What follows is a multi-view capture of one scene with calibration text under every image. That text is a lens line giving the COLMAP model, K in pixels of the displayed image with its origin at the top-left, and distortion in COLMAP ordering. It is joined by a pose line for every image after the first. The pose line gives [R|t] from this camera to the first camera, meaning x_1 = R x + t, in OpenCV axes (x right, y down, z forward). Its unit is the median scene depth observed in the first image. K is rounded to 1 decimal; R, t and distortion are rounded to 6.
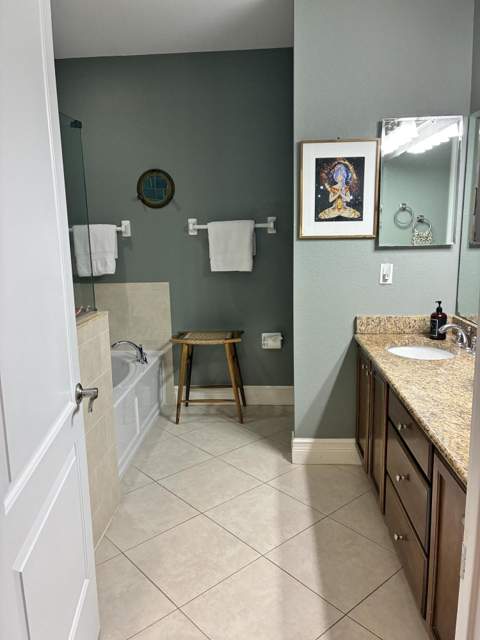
lens RADIAL K [[494.9, 0, 240.0], [0, 494.9, 320.0], [0, 0, 1]] dist [-0.002687, -0.001900]
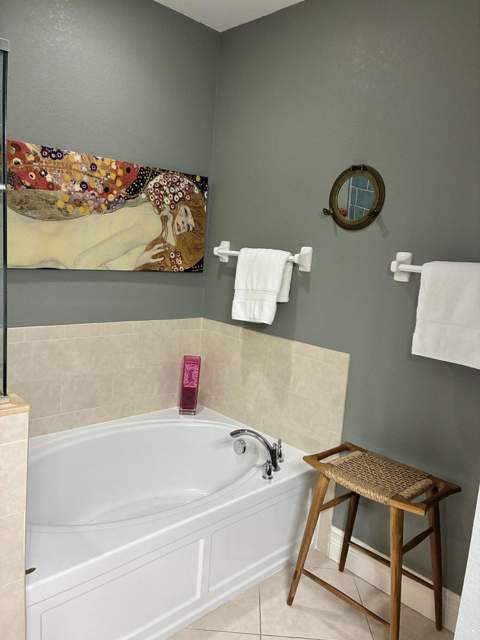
lens RADIAL K [[475.3, 0, 240.0], [0, 475.3, 320.0], [0, 0, 1]] dist [0.009004, 0.003458]
pose [[0.742672, 0.174981, -0.646390, 0.118699], [-0.216636, 0.976132, 0.015339, -0.096172], [0.633646, 0.128639, 0.762853, 0.472039]]
